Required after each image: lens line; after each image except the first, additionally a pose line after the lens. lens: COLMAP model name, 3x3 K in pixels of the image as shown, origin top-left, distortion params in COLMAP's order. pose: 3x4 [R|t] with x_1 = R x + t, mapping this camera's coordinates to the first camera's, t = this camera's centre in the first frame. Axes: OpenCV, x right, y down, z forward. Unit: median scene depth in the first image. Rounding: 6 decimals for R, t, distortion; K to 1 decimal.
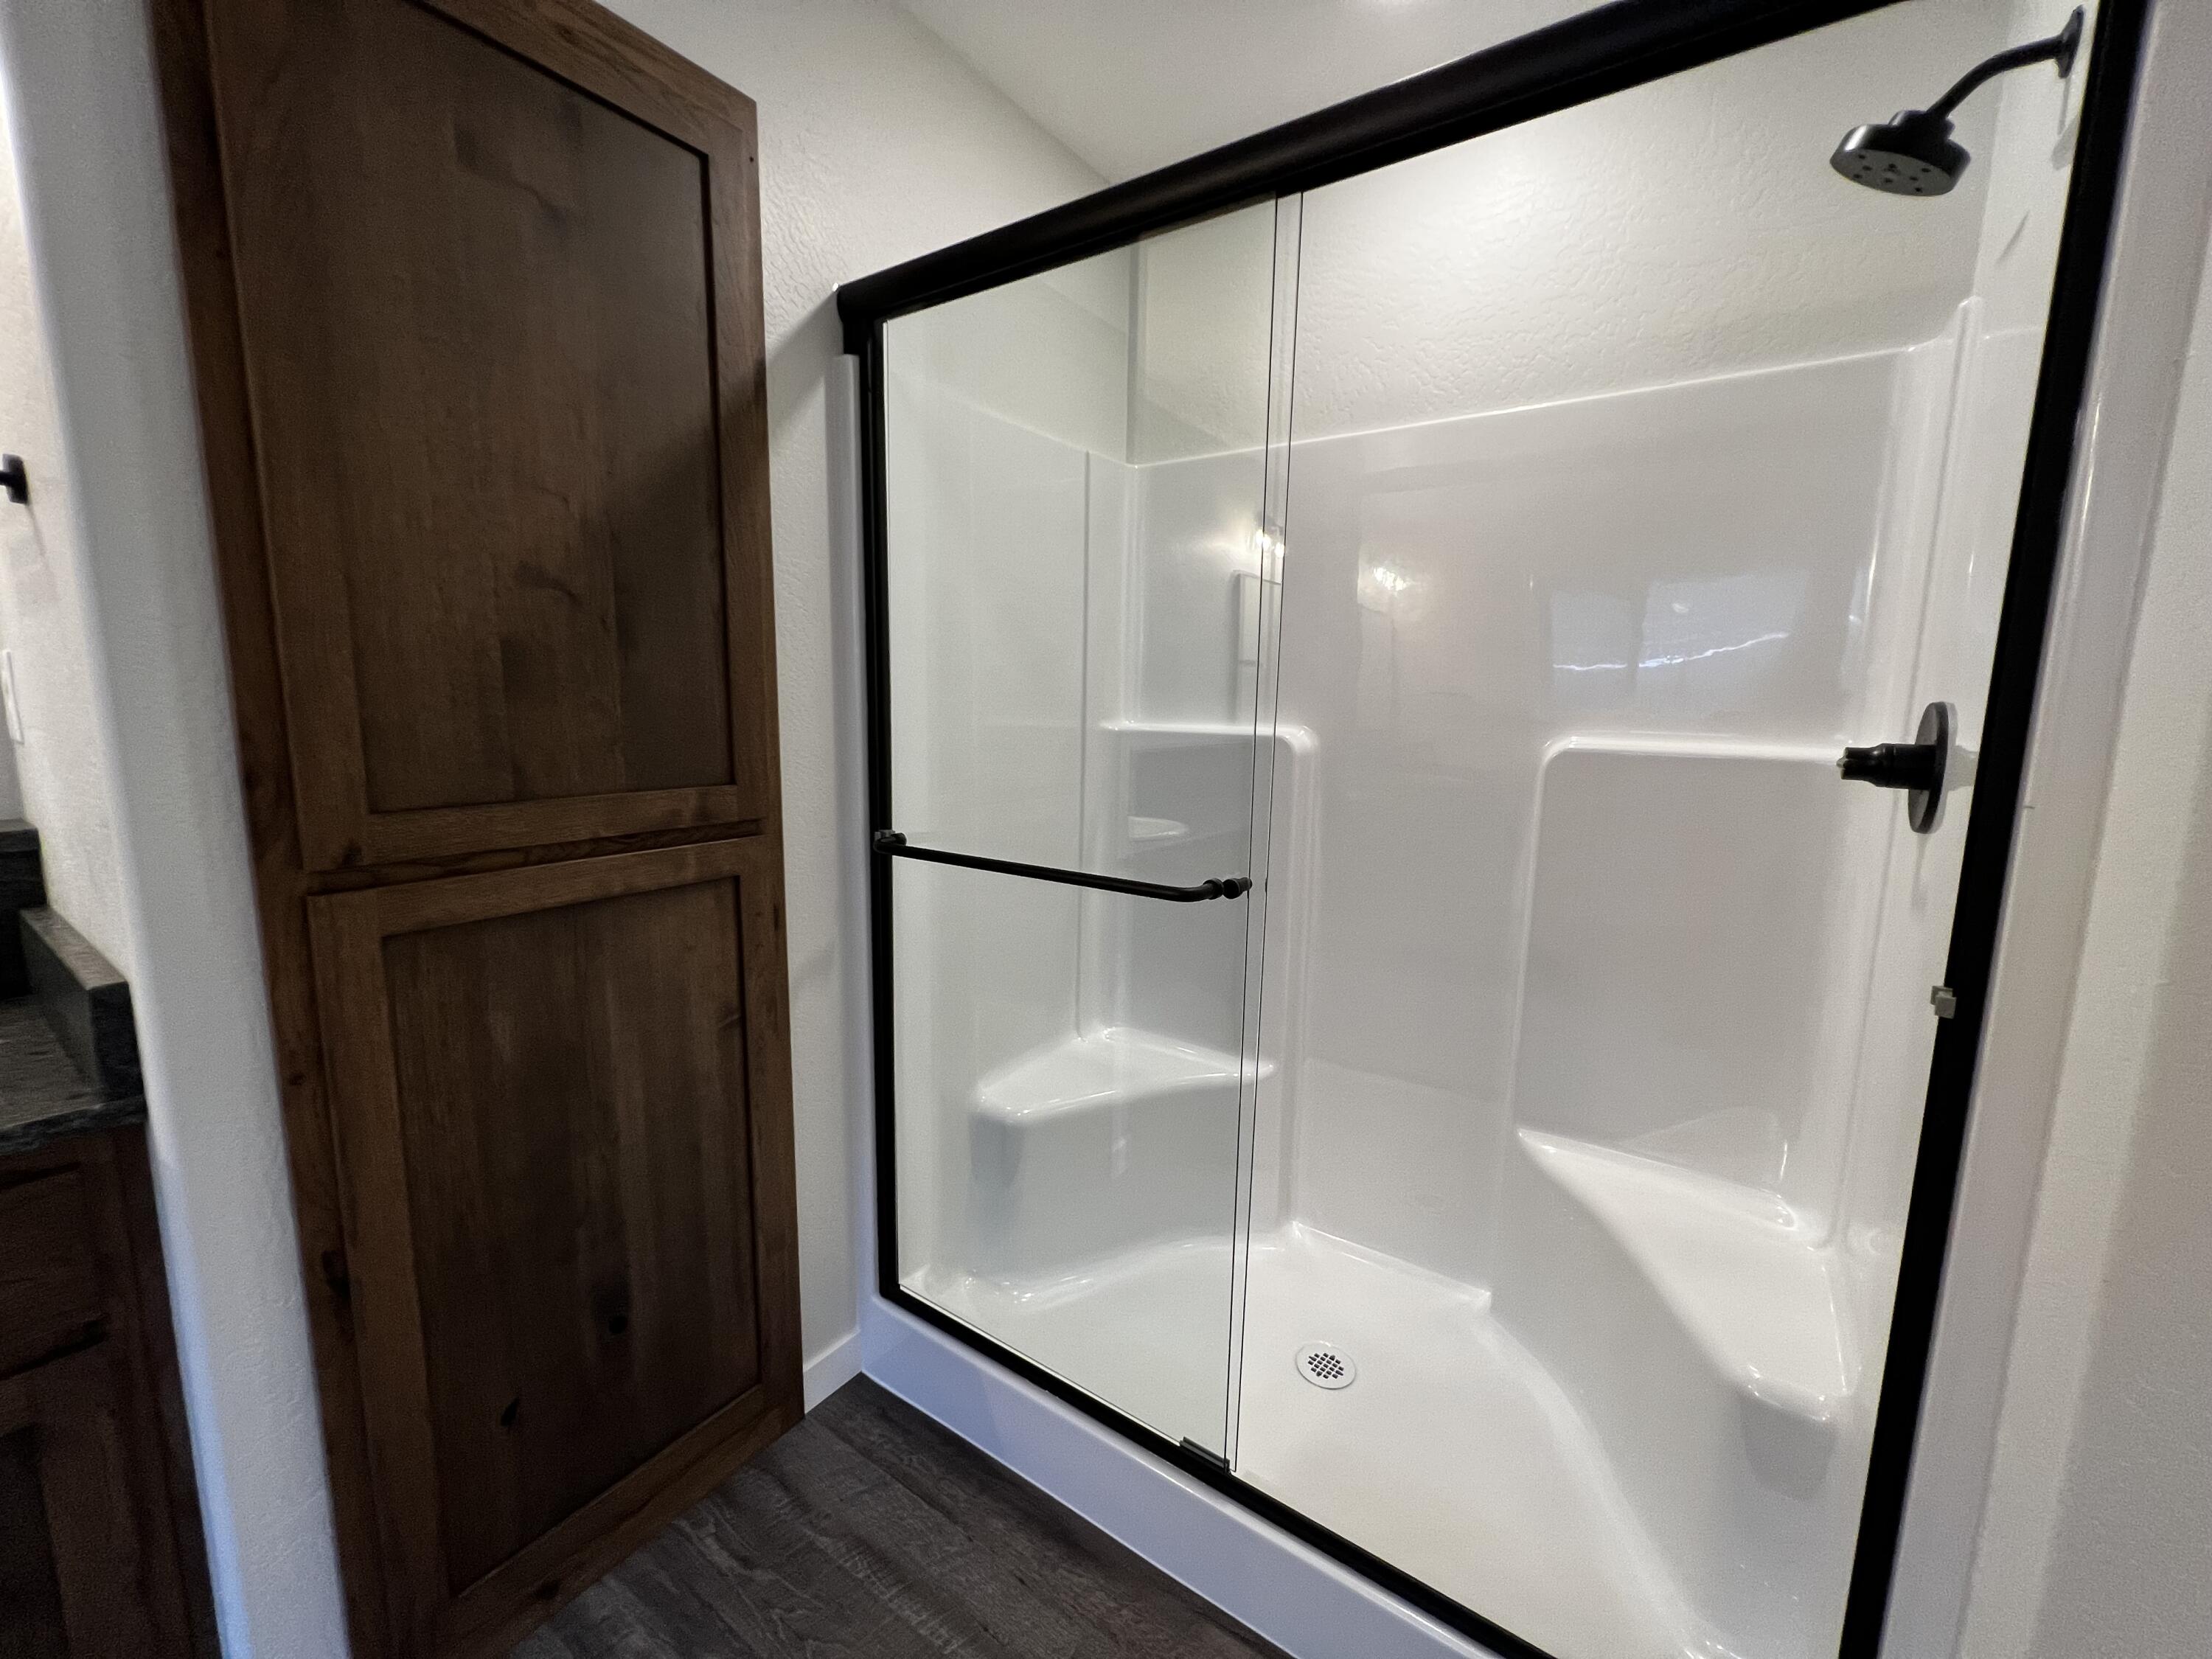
lens RADIAL K [[889.9, 0, 1096.2], [0, 889.9, 821.8], [0, 0, 1]] dist [-0.006190, 0.001503]
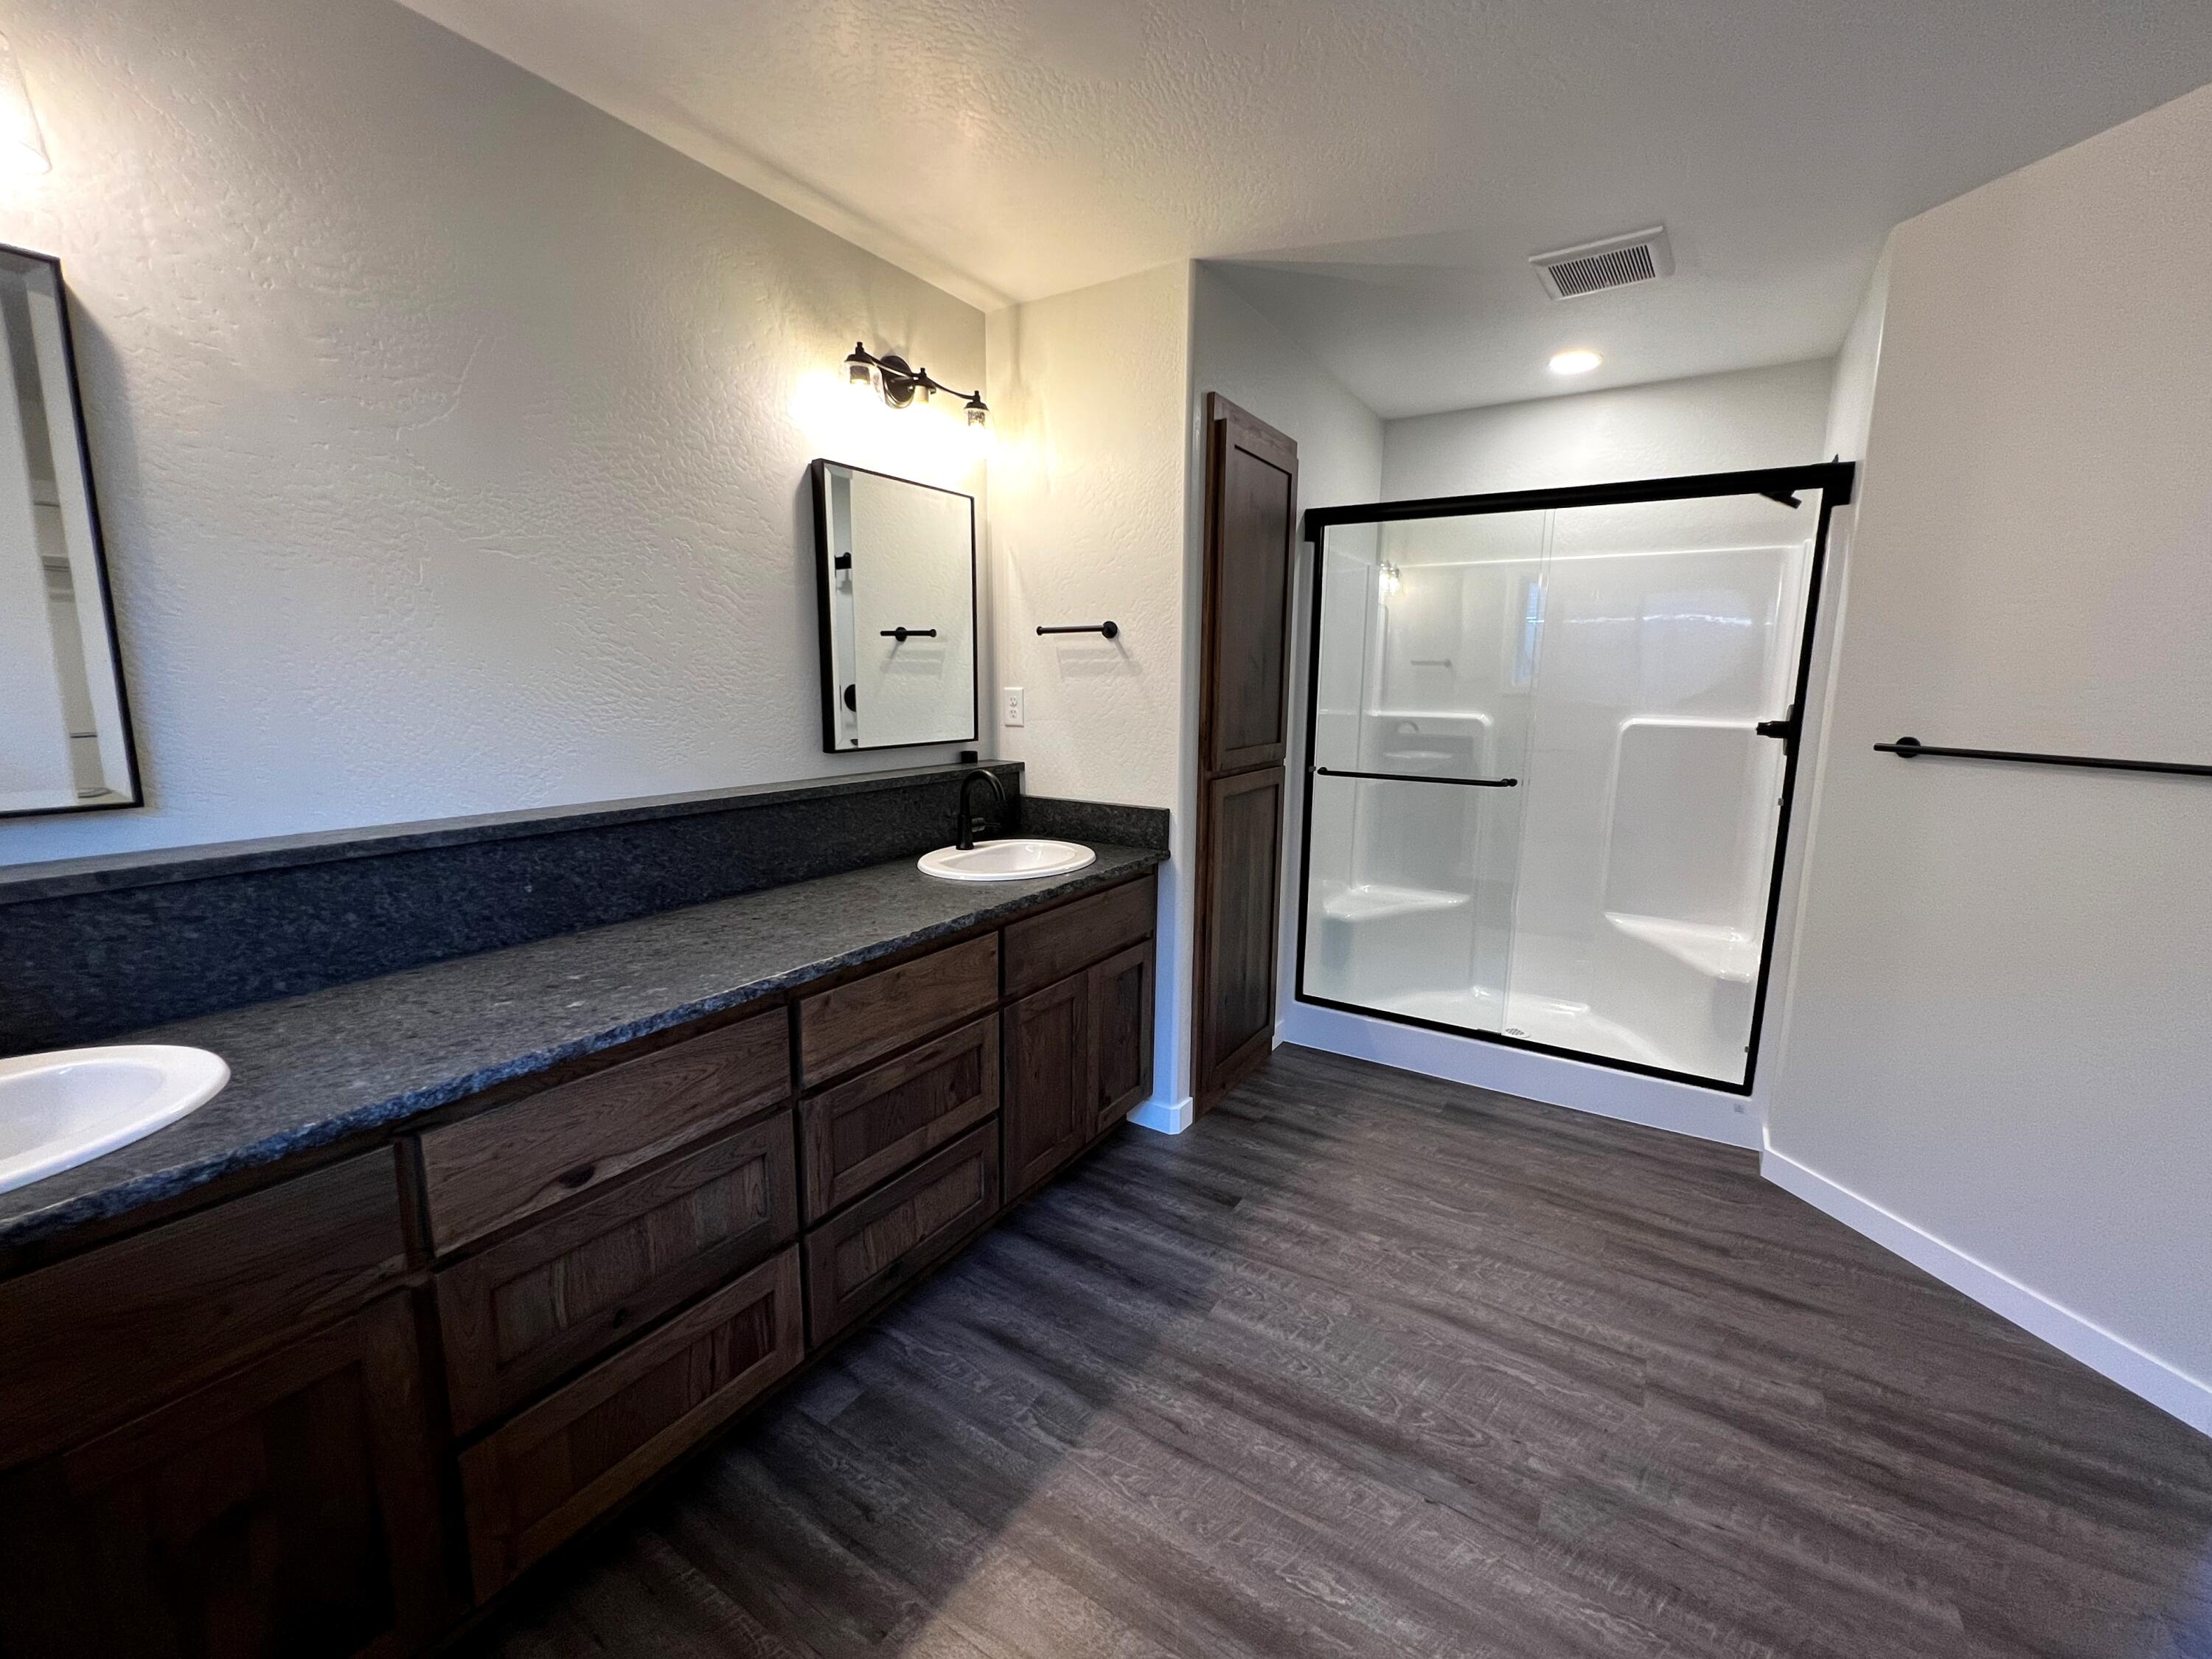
lens RADIAL K [[889.9, 0, 1101.2], [0, 889.9, 827.5], [0, 0, 1]] dist [-0.006190, 0.001503]
pose [[0.999671, -0.010965, 0.023196, -1.038236], [0.010342, 0.999586, 0.026833, 0.122410], [-0.023481, -0.026584, 0.999371, -1.423518]]
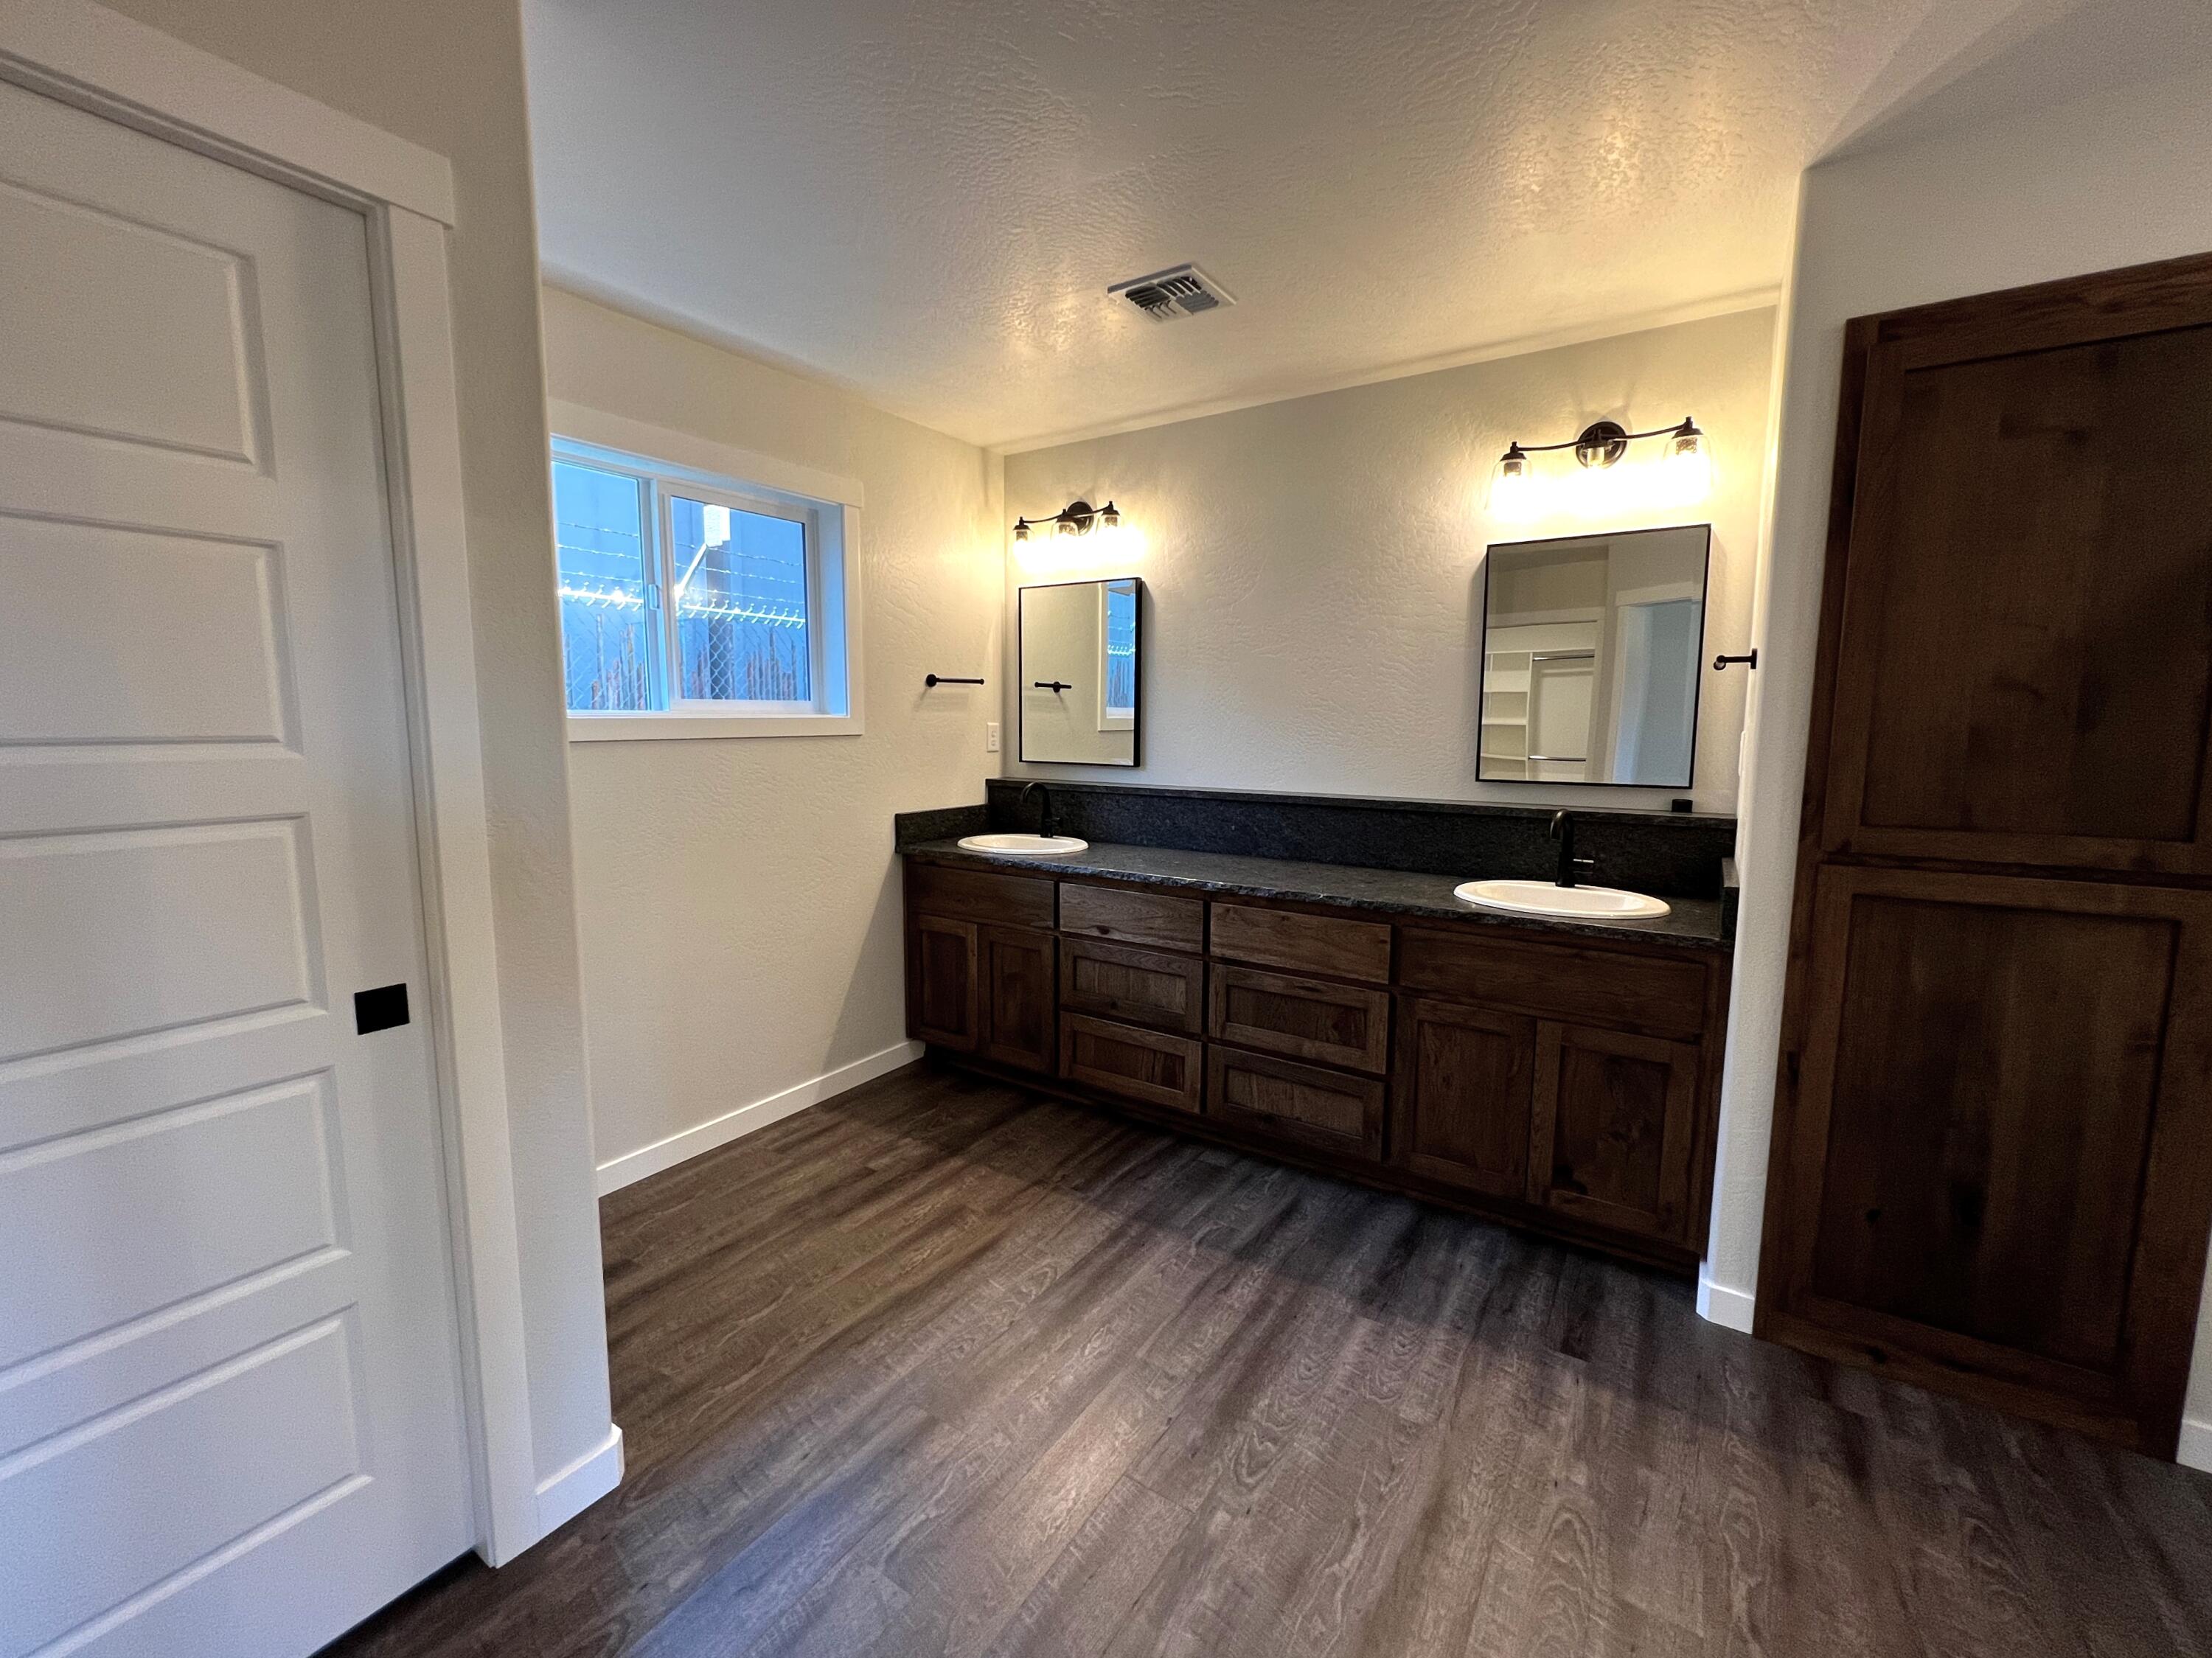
lens RADIAL K [[889.8, 0, 1120.7], [0, 889.8, 833.3], [0, 0, 1]] dist [-0.006190, 0.001503]
pose [[0.041103, 0.111136, -0.992955, 0.771159], [-0.144136, 0.984059, 0.104174, 0.030900], [0.988704, 0.138838, 0.056467, -0.502846]]
